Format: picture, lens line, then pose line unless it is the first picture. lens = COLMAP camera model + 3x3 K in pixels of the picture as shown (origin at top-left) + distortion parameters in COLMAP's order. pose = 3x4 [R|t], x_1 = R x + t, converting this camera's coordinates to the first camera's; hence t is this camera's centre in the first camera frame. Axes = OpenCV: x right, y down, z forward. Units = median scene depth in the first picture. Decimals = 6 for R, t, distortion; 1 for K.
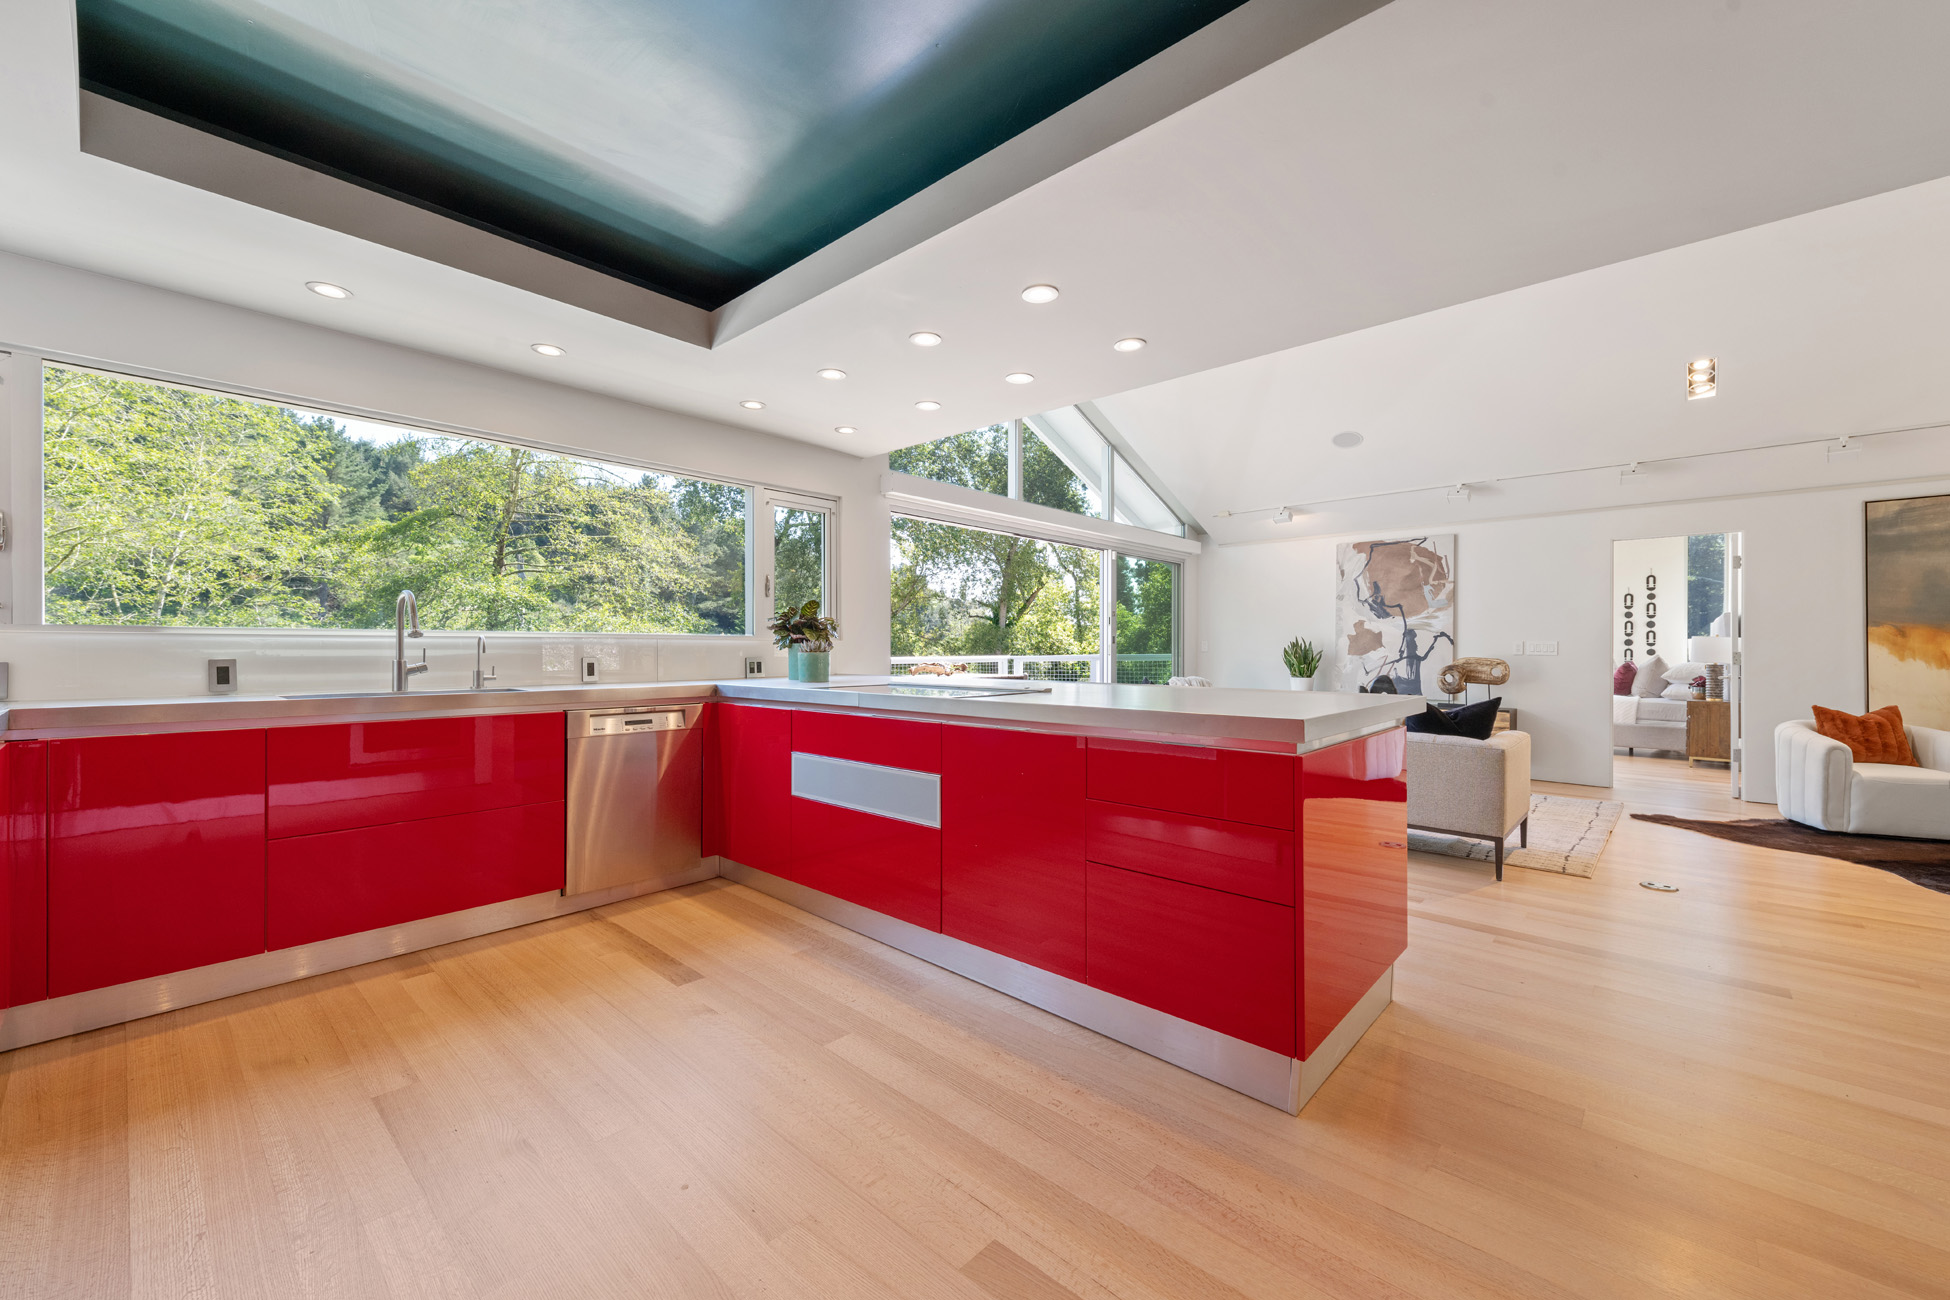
lens RADIAL K [[771.3, 0, 981.1], [0, 771.3, 651.6], [0, 0, 1]] dist [0.008898, -0.001339]
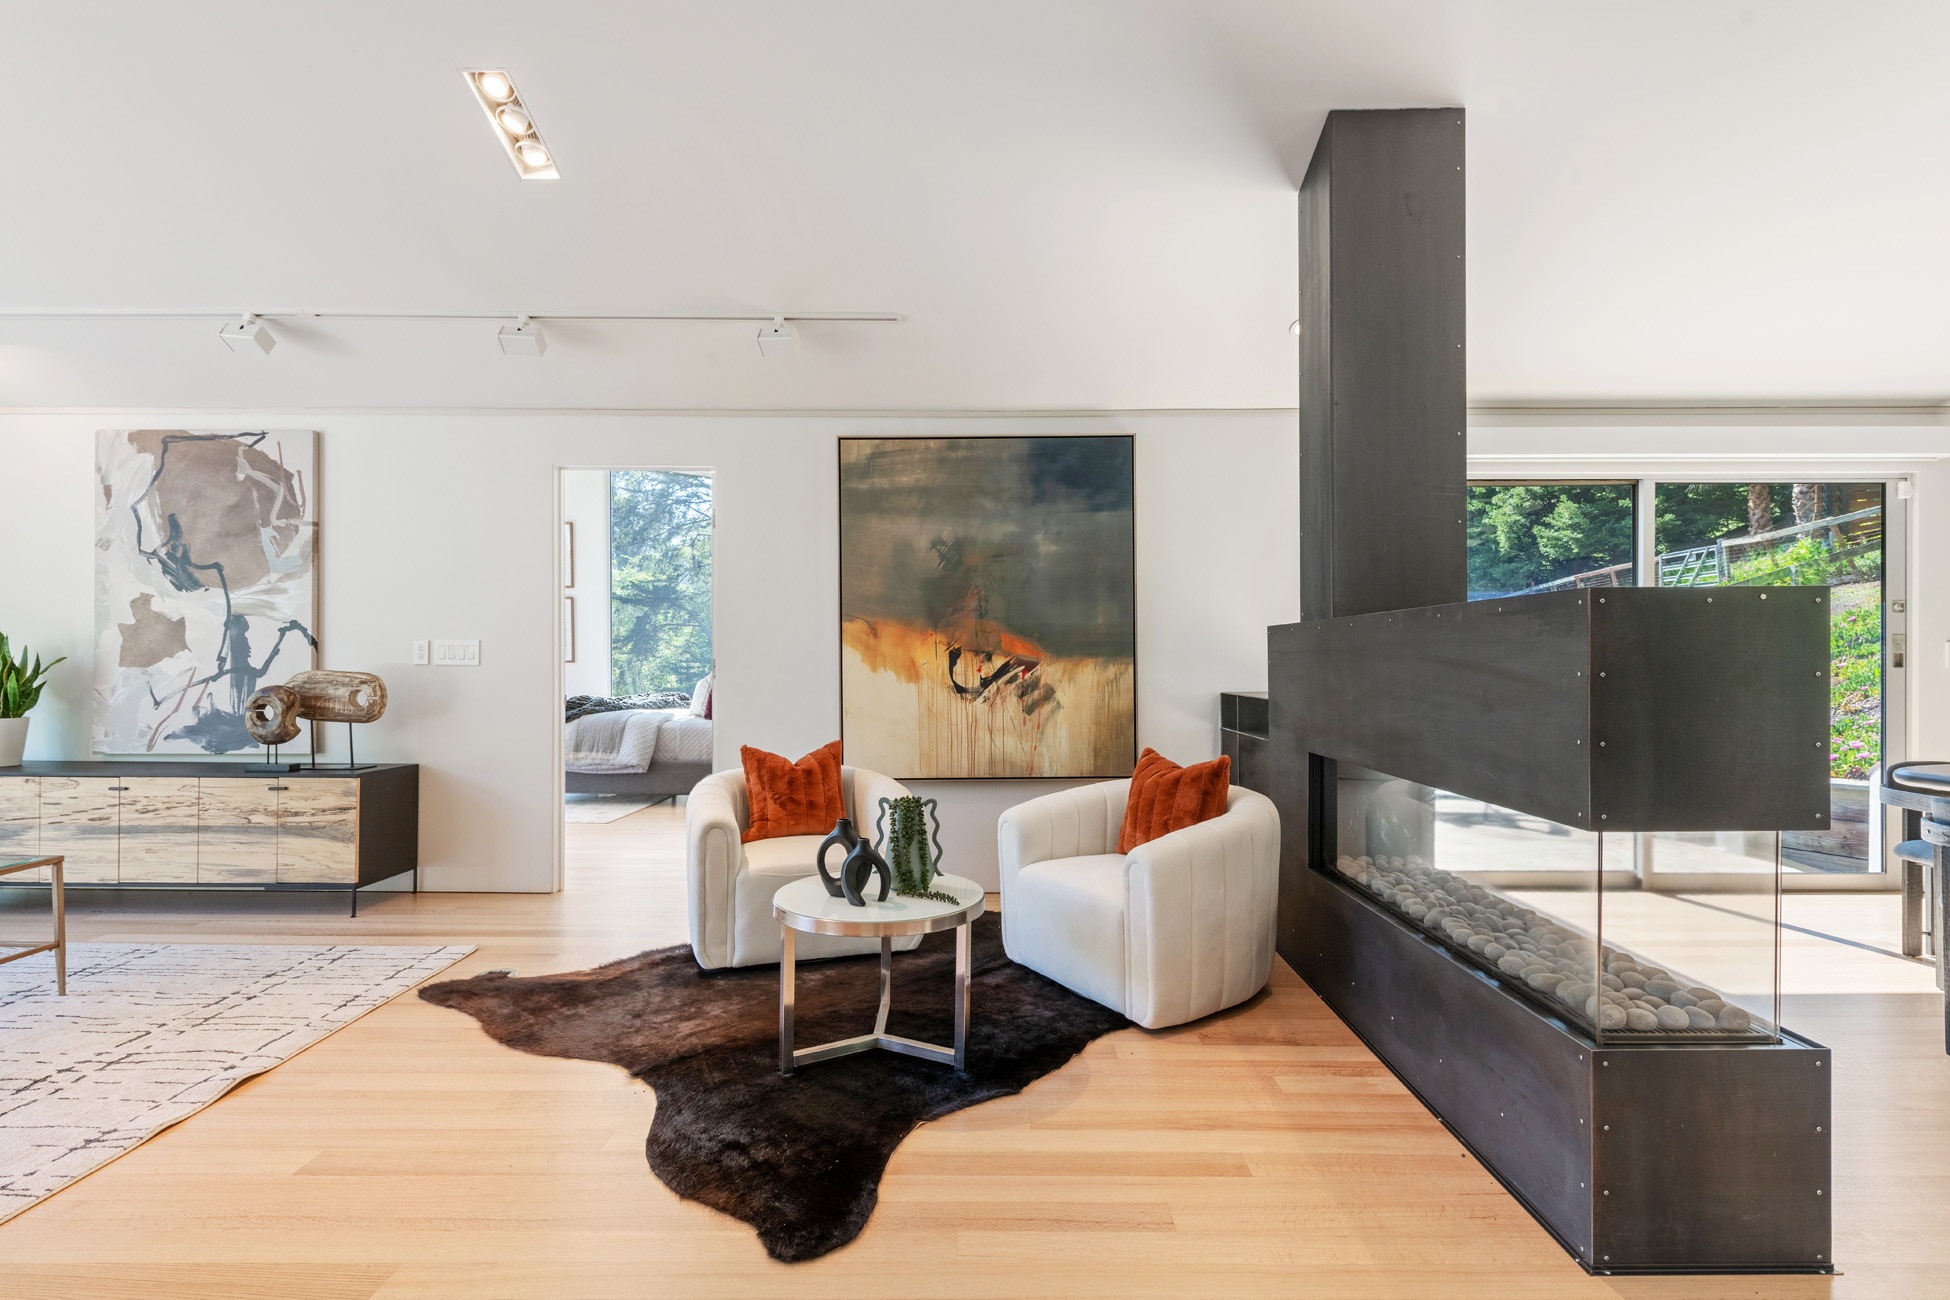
lens RADIAL K [[976.6, 0, 984.4], [0, 976.6, 665.0], [0, 0, 1]] dist [0.010076, -0.002887]
pose [[0.741898, -0.009161, 0.670450, 0.670215], [0.001533, 0.999927, 0.011967, -0.004254], [-0.670511, -0.007851, 0.741858, 0.287608]]
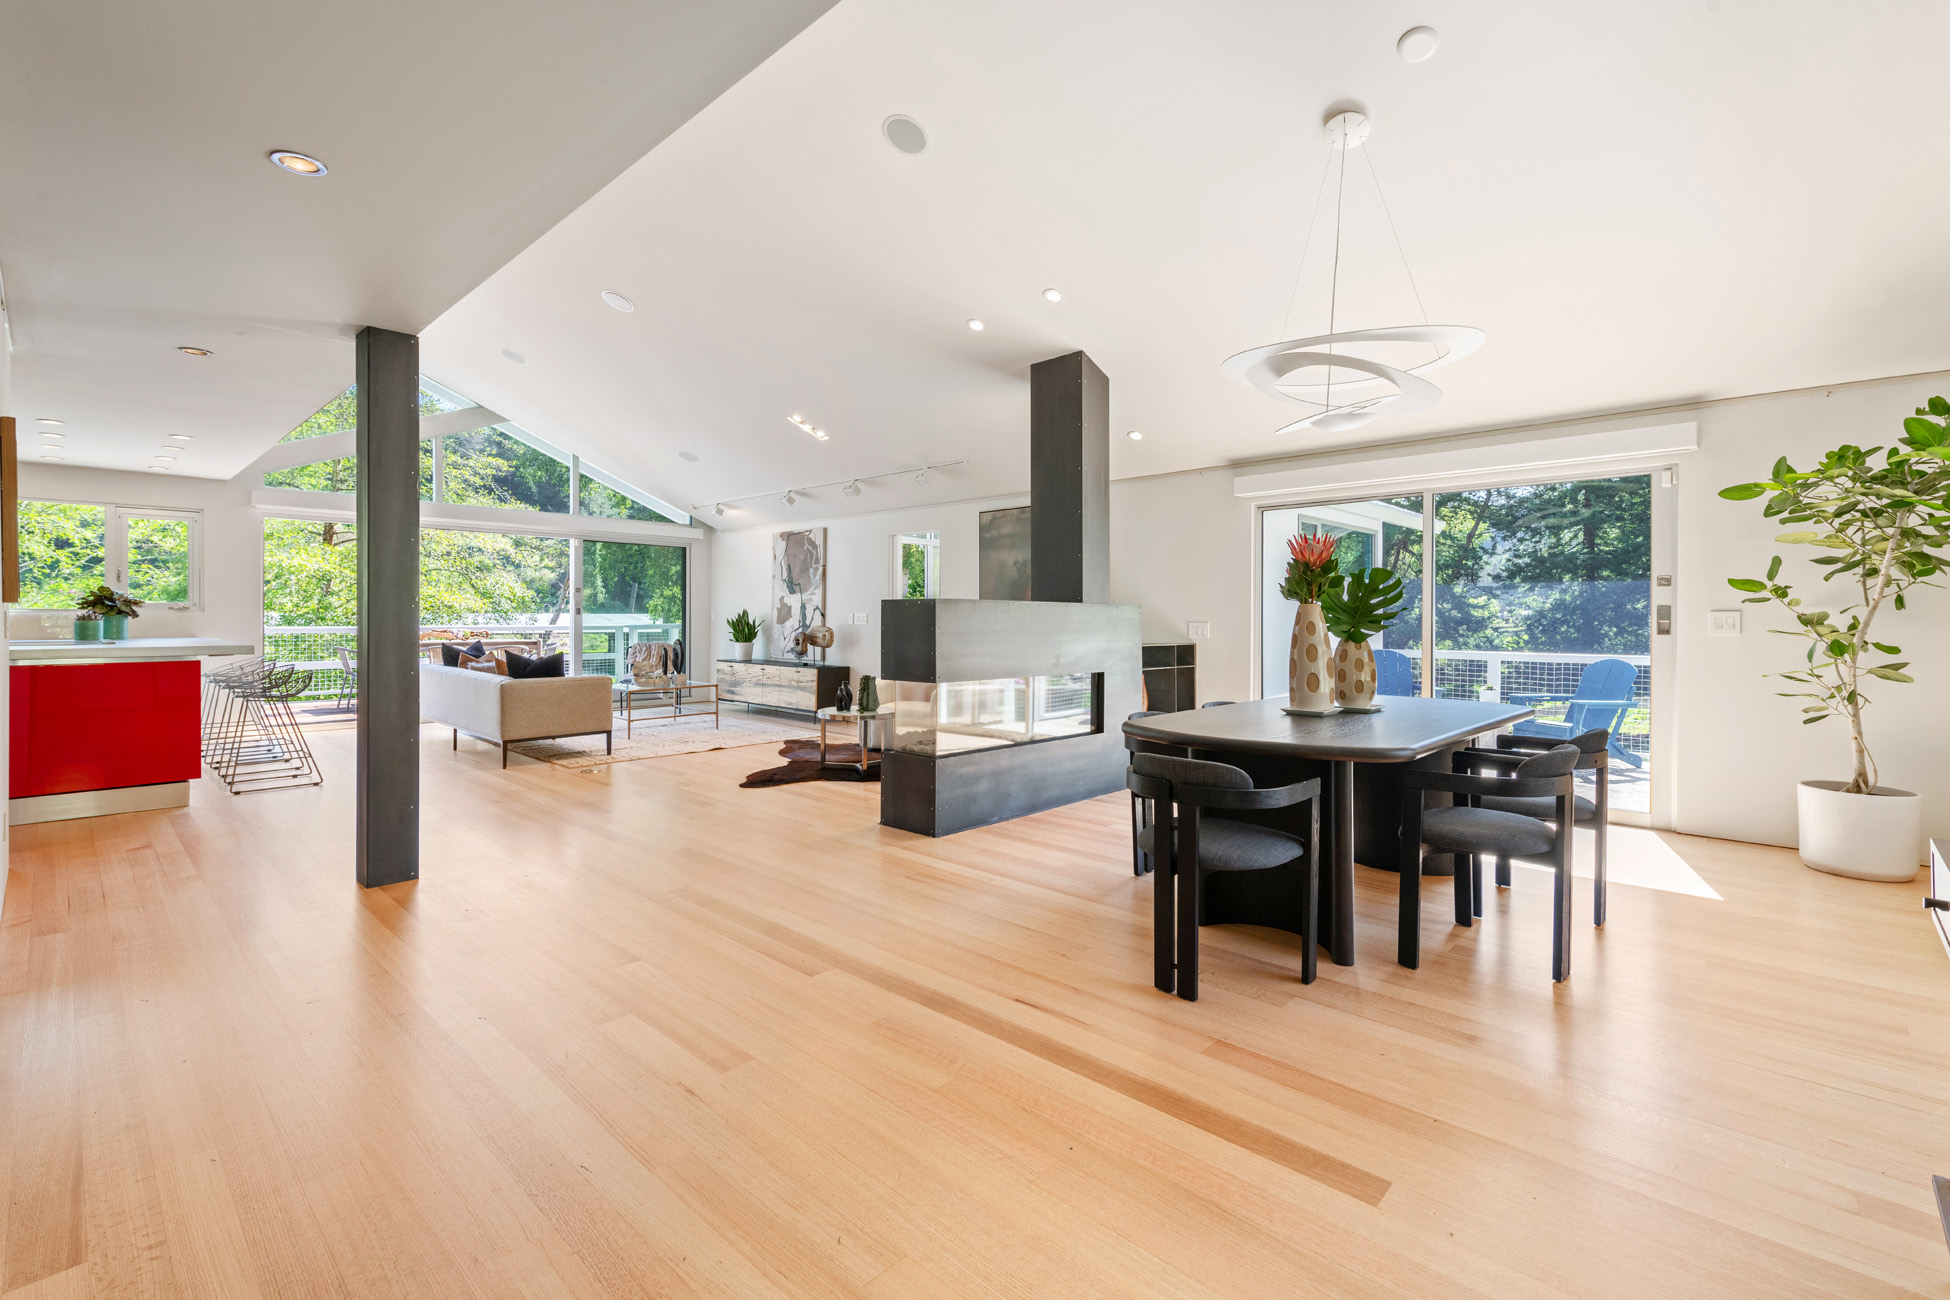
lens RADIAL K [[867.0, 0, 987.6], [0, 867.0, 615.0], [0, 0, 1]] dist [-0.002469, -0.000015]
pose [[0.999948, -0.001485, -0.010127, 1.187323], [0.001437, 0.999988, -0.004688, -0.004672], [0.010134, 0.004673, 0.999938, -0.534012]]
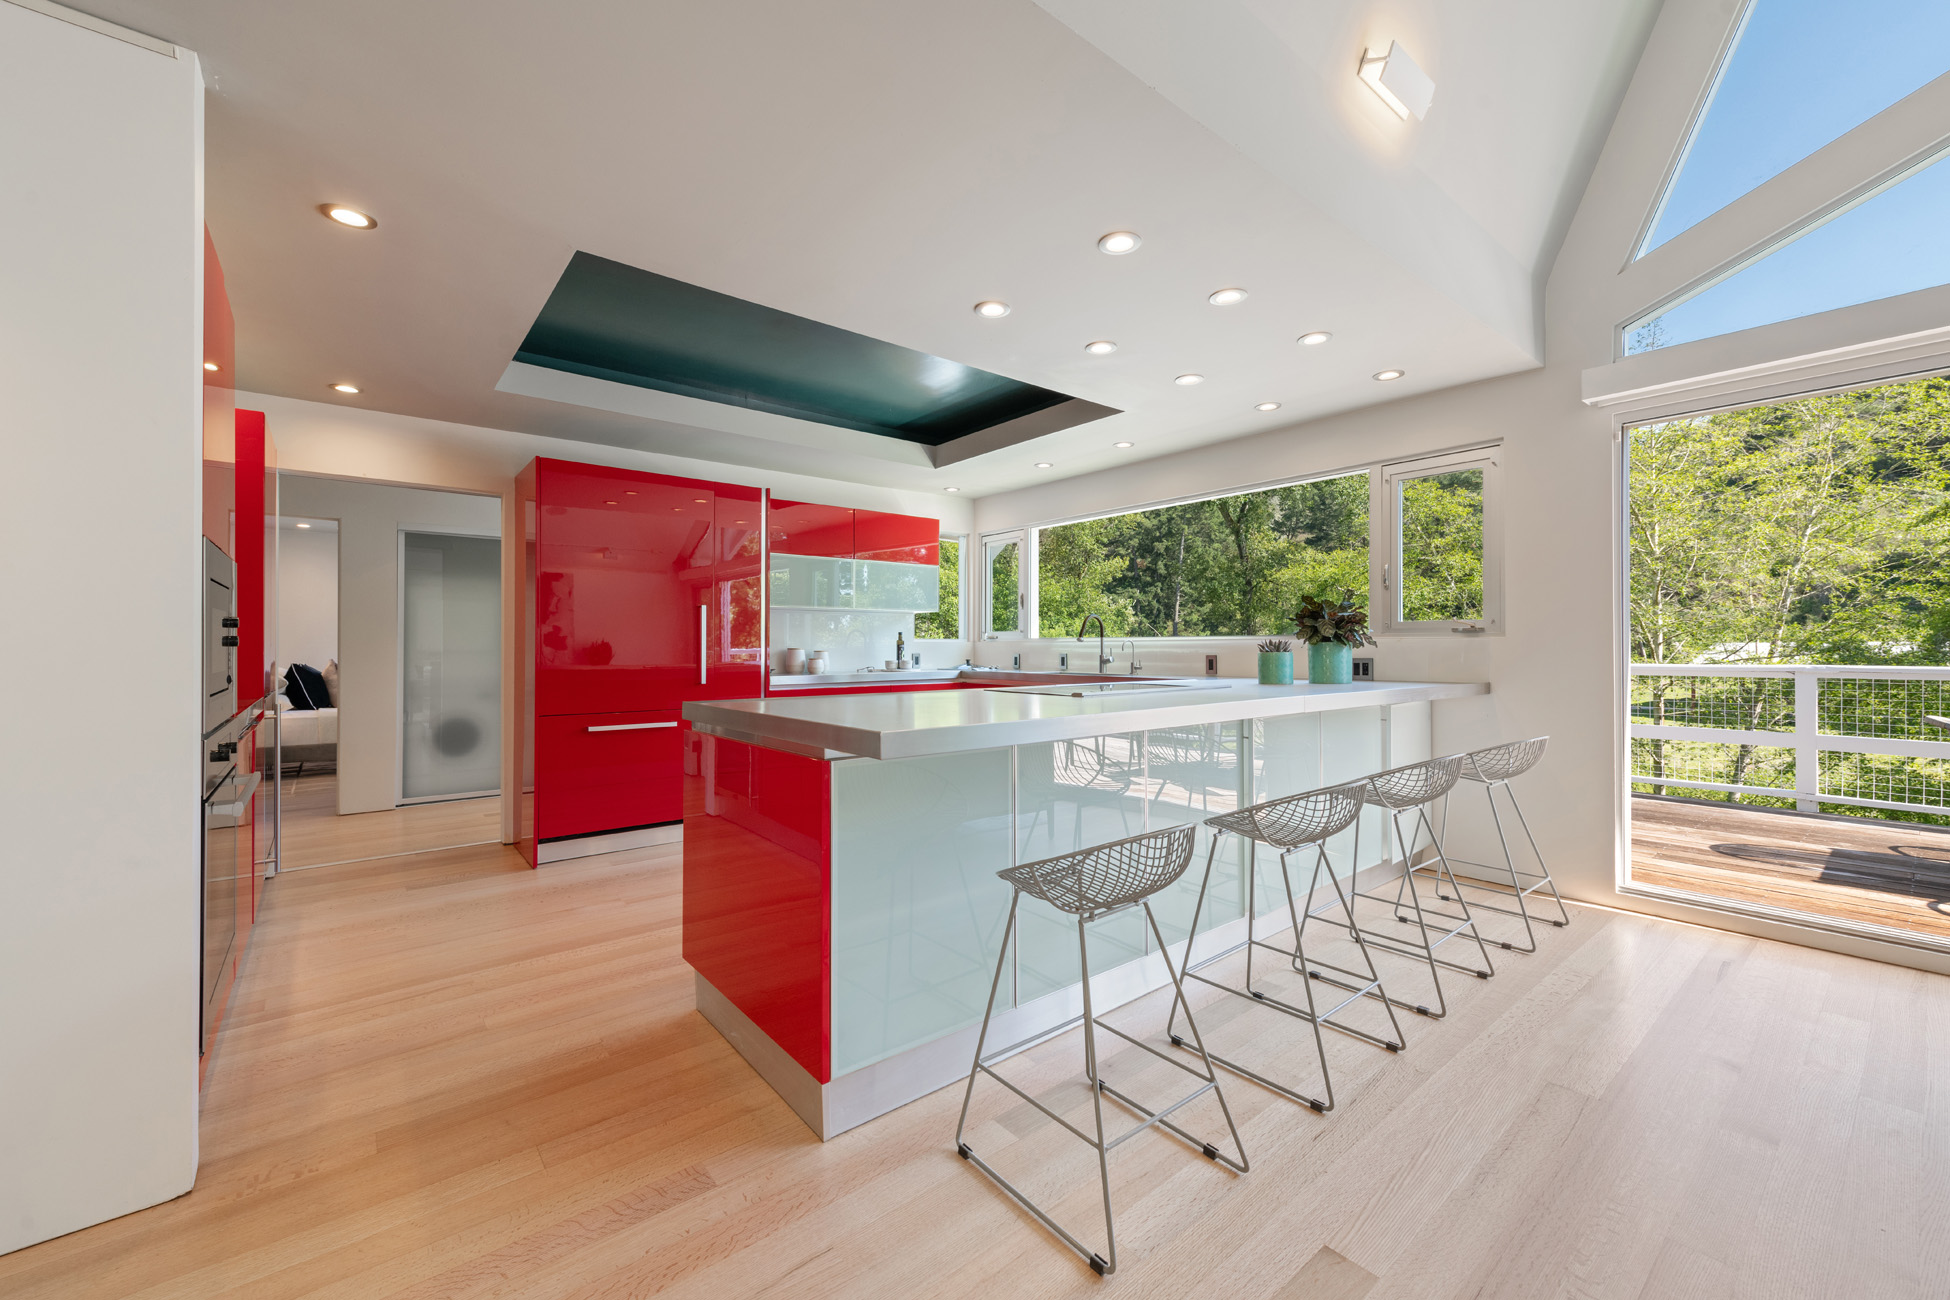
lens RADIAL K [[771.3, 0, 988.4], [0, 771.3, 648.8], [0, 0, 1]] dist [0.008898, -0.001339]
pose [[-0.151678, 0.001209, -0.988429, 0.574721], [-0.002872, 0.999994, 0.001664, -0.002514], [0.988426, 0.003091, -0.151674, 0.604808]]
